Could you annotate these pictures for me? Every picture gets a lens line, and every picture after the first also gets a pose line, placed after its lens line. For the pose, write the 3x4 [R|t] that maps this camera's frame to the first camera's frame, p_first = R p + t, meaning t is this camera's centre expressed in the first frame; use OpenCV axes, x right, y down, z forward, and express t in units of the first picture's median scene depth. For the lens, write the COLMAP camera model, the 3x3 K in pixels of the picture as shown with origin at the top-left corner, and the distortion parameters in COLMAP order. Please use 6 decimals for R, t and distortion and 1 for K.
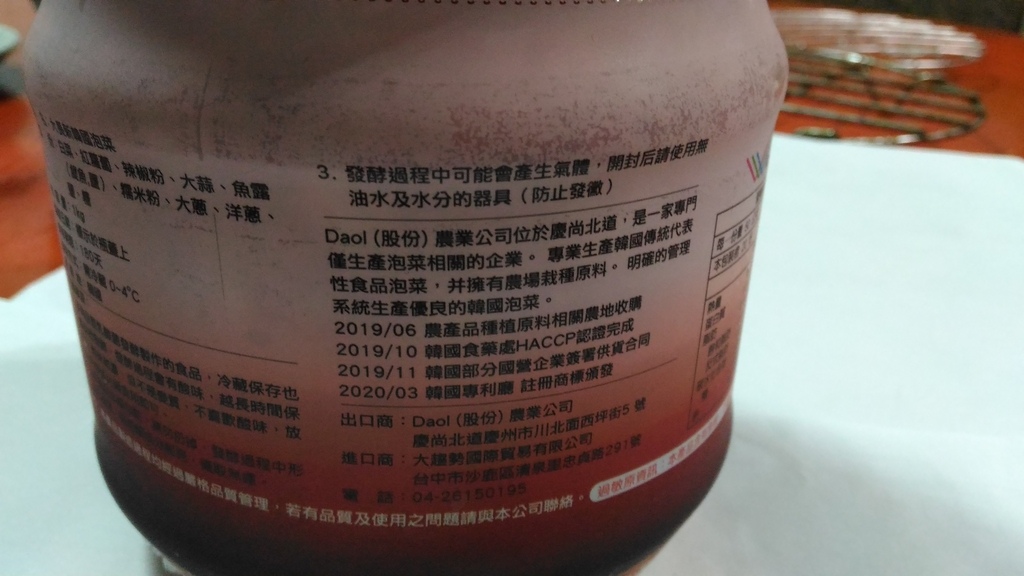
lens RADIAL K [[890.4, 0, 542.9], [0, 890.4, 292.6], [0, 0, 1]] dist [0.071235, -0.190238]
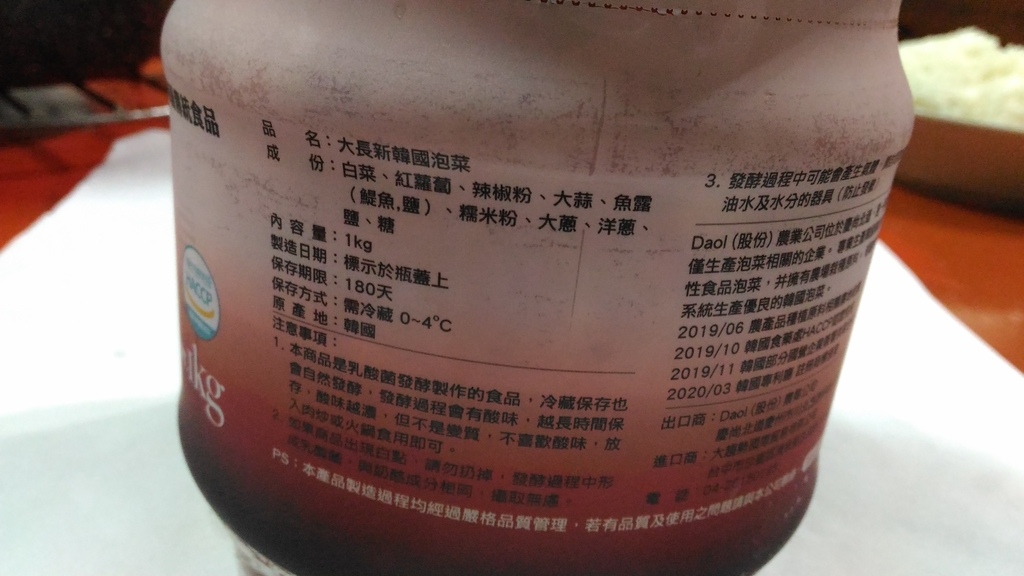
lens RADIAL K [[890.4, 0, 514.3], [0, 890.4, 290.7], [0, 0, 1]] dist [0.071235, -0.190238]
pose [[0.928308, -0.089350, 0.360916, -0.780001], [0.096449, 0.995337, -0.001665, -0.025526], [-0.359084, 0.036356, 0.932597, 0.107435]]
